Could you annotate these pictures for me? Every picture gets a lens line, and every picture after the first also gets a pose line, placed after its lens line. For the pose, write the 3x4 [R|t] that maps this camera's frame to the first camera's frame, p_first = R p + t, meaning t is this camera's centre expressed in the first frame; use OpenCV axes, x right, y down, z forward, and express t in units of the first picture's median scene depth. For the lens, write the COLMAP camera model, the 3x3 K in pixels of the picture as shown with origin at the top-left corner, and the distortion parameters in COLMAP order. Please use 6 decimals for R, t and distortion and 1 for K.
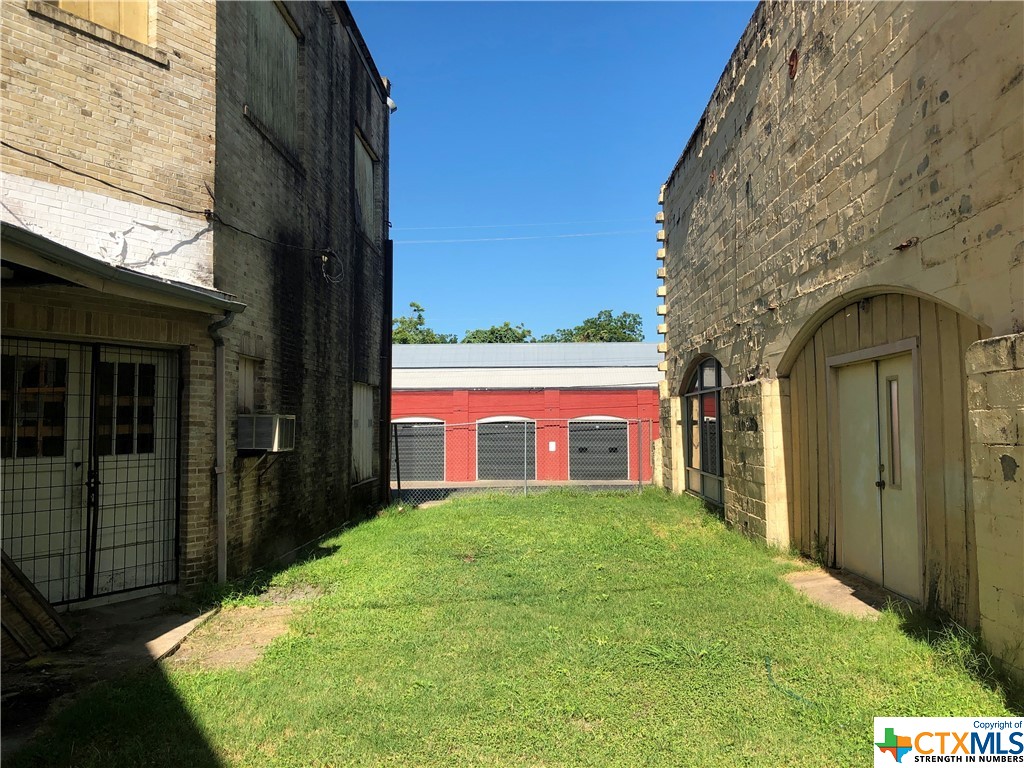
lens RADIAL K [[835.9, 0, 521.1], [0, 835.9, 376.2], [0, 0, 1]] dist [0.027516, -0.022545]
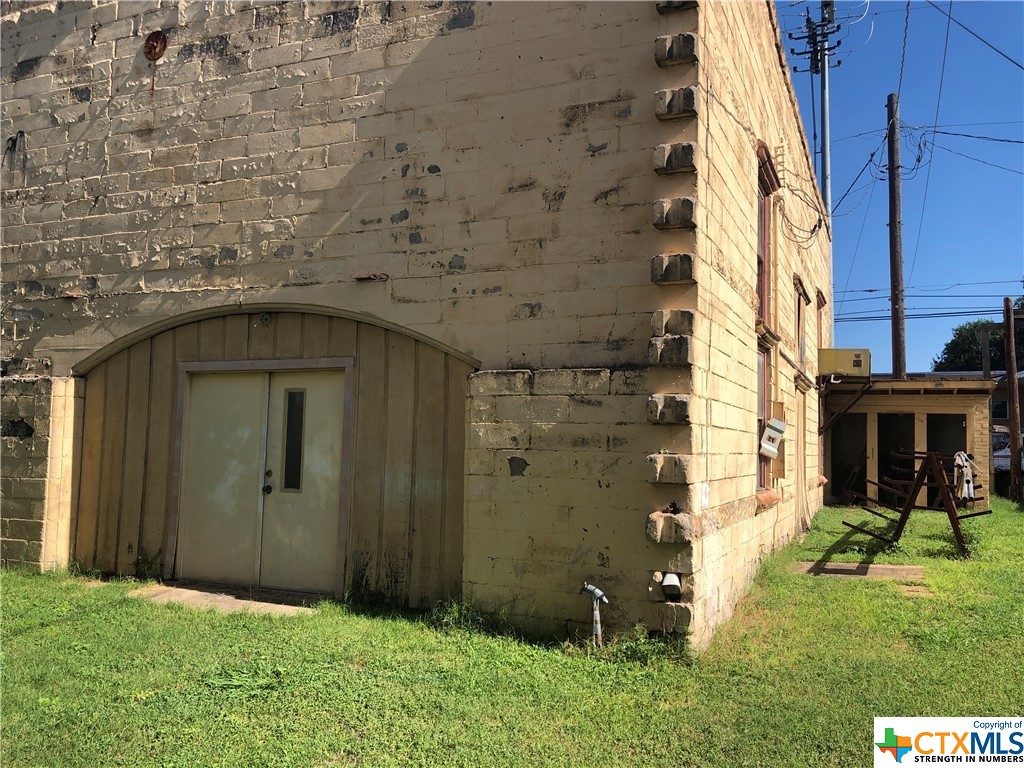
lens RADIAL K [[835.9, 0, 509.7], [0, 835.9, 376.5], [0, 0, 1]] dist [0.027516, -0.022545]
pose [[0.382167, 0.091155, 0.919586, -0.356027], [-0.075301, 0.994885, -0.067325, 0.028883], [-0.921020, -0.043516, 0.387077, 0.258279]]
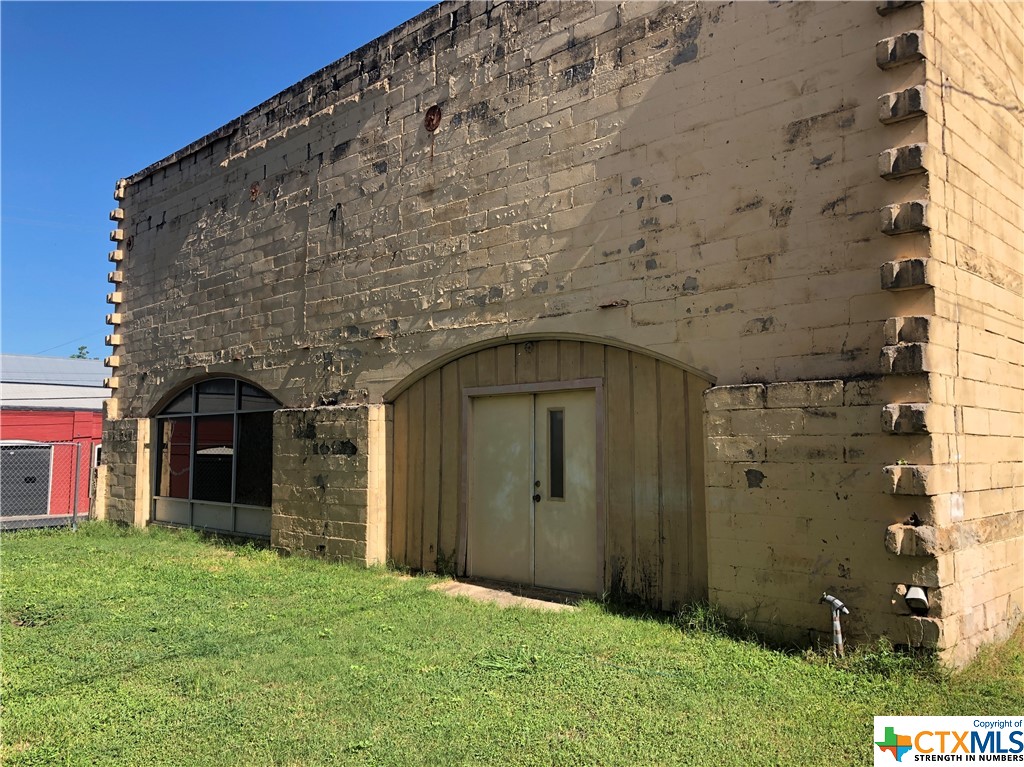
lens RADIAL K [[835.9, 0, 518.9], [0, 835.9, 377.9], [0, 0, 1]] dist [0.027516, -0.022545]
pose [[0.678388, 0.068972, 0.731459, -0.377898], [-0.046879, 0.997619, -0.050592, 0.015999], [-0.733207, 0.000031, 0.680006, 0.175291]]
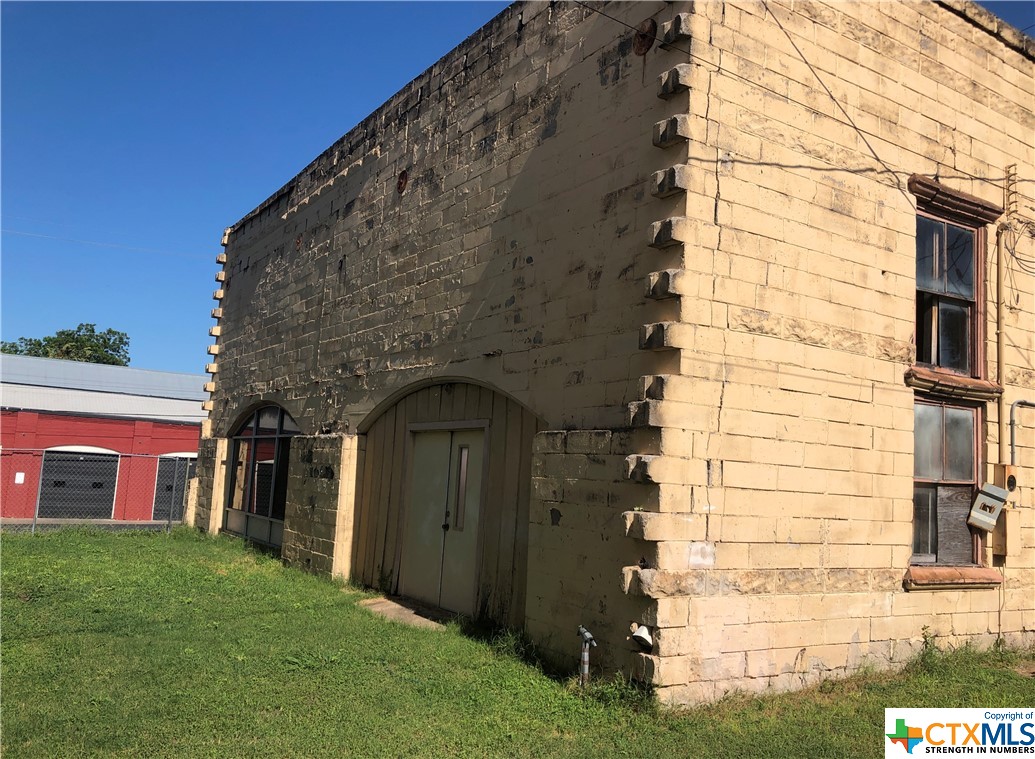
lens RADIAL K [[859.8, 0, 526.0], [0, 859.8, 375.3], [0, 0, 1]] dist [0.069184, -0.061468]
pose [[0.823848, 0.119521, 0.554066, -0.194056], [-0.094375, 0.992795, -0.073835, -0.014550], [-0.558898, 0.008539, 0.829192, -0.147378]]
